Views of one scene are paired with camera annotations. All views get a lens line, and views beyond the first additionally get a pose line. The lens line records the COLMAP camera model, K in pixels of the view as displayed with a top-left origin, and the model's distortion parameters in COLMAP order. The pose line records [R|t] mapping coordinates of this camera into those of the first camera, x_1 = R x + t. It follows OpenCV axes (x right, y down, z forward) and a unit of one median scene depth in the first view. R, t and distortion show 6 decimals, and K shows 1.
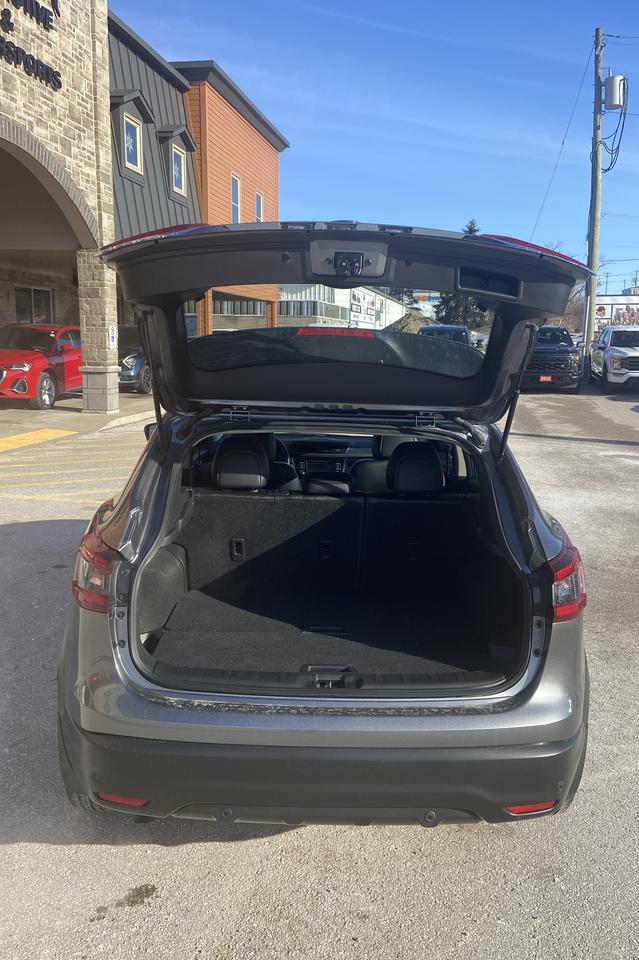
lens RADIAL K [[743.6, 0, 317.9], [0, 743.6, 478.0], [0, 0, 1]] dist [0.012033, 0.000906]
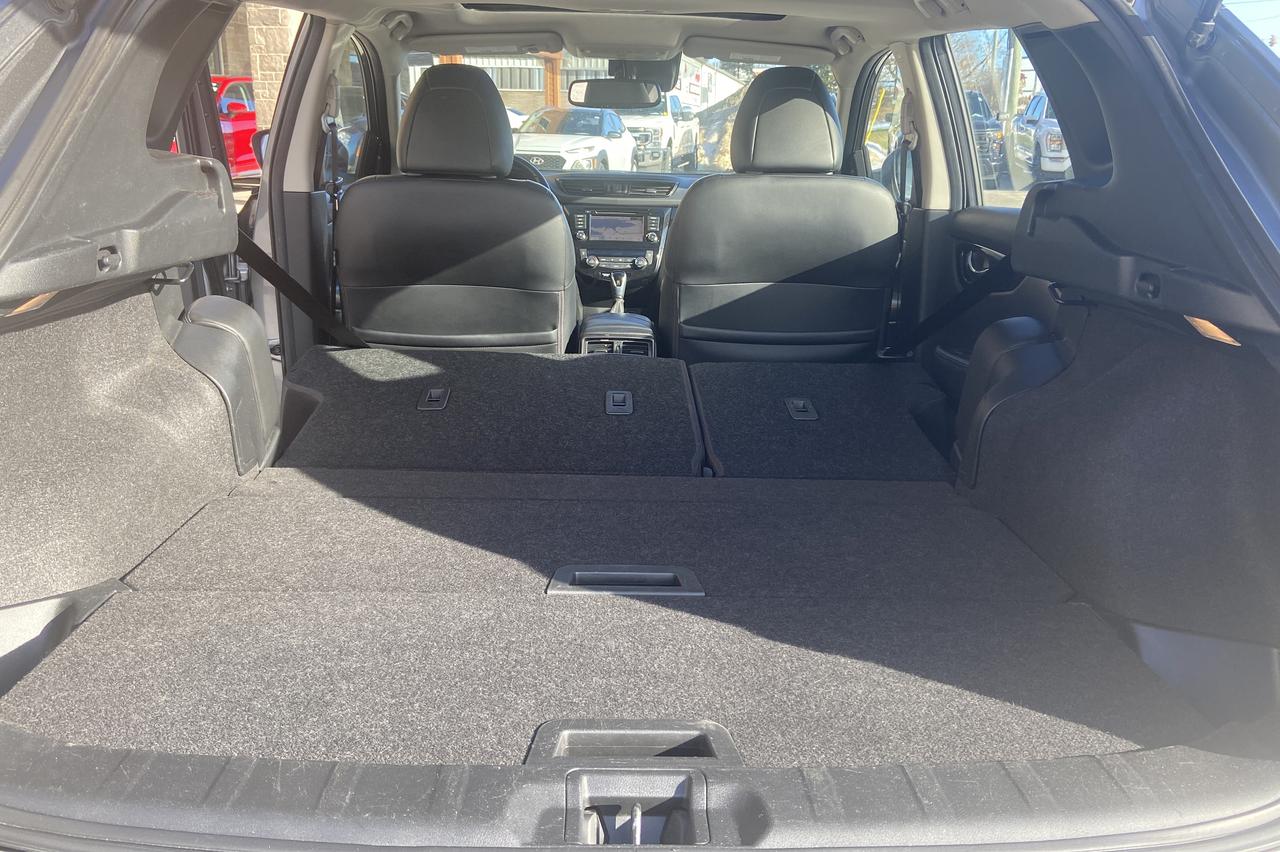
lens RADIAL K [[991.4, 0, 641.3], [0, 991.4, 426.8], [0, 0, 1]] dist [0.012033, 0.000906]
pose [[0.999824, -0.006186, 0.017690, 0.011213], [0.004337, 0.994705, 0.102677, 0.093883], [-0.018232, -0.102582, 0.994557, 0.588608]]
